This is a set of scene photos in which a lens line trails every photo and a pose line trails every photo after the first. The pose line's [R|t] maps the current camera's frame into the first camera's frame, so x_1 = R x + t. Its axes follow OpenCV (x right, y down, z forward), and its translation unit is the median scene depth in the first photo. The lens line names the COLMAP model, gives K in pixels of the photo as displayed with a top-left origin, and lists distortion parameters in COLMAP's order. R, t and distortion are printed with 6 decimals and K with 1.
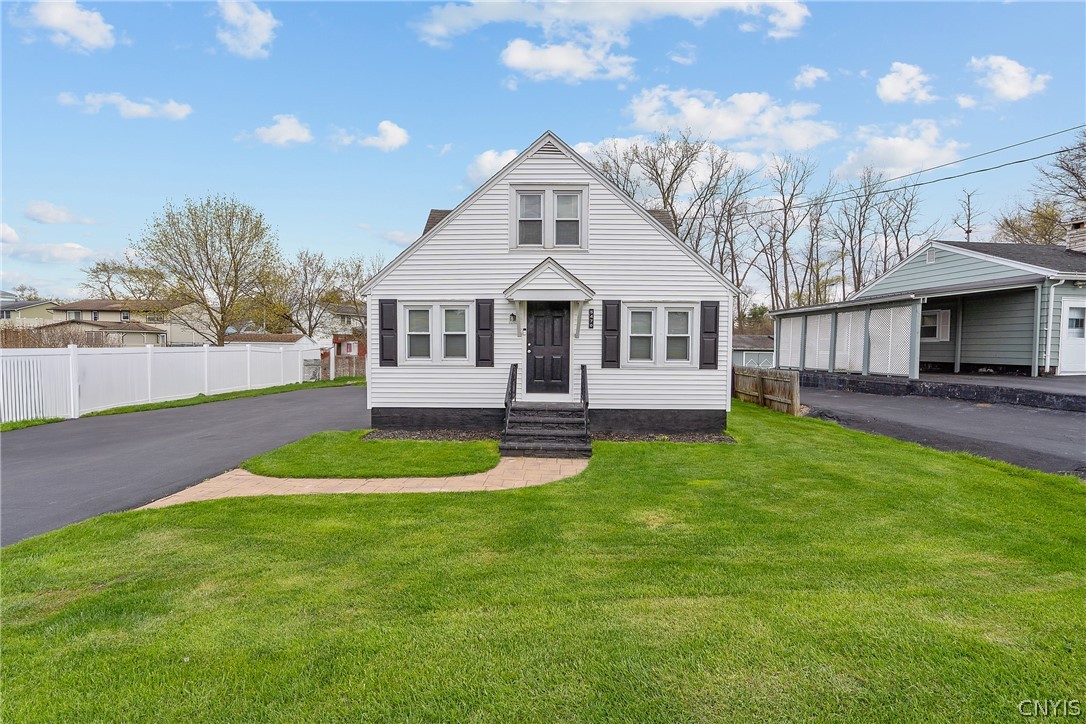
lens RADIAL K [[494.7, 0, 538.0], [0, 494.7, 363.8], [0, 0, 1]] dist [-0.000370, -0.000600]
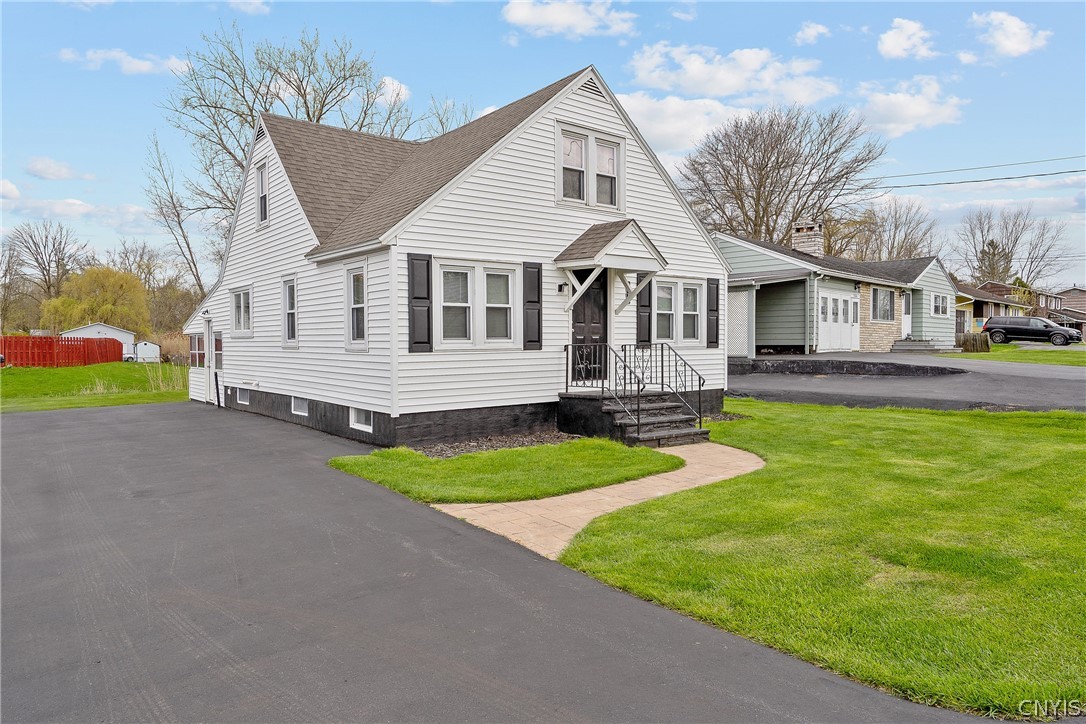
lens RADIAL K [[693.6, 0, 544.4], [0, 693.6, 363.0], [0, 0, 1]] dist [0.004198, 0.000389]
pose [[0.771598, -0.031492, 0.635330, -0.784052], [0.035271, 0.999355, 0.006701, 0.019575], [-0.635132, 0.017238, 0.772211, 0.151741]]
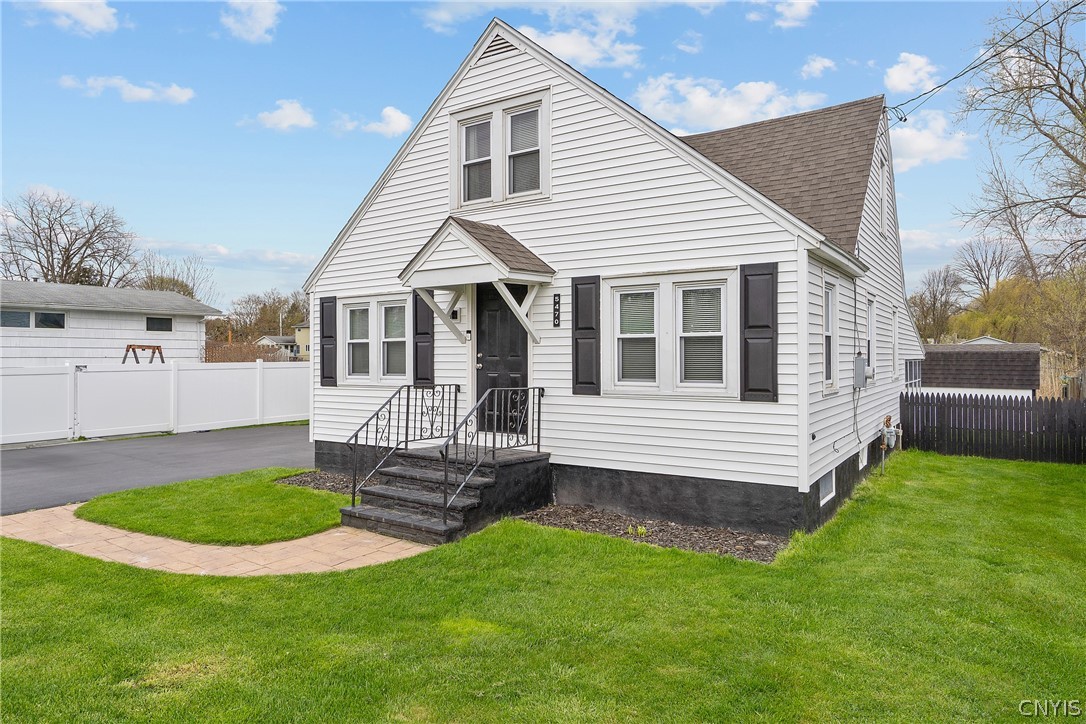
lens RADIAL K [[671.6, 0, 548.0], [0, 671.6, 357.7], [0, 0, 1]] dist [0.006115, -0.000241]
pose [[0.844227, -0.008831, -0.535913, 0.526084], [-0.016730, 0.998943, -0.042816, -0.000179], [0.535724, 0.045112, 0.843187, 0.320566]]
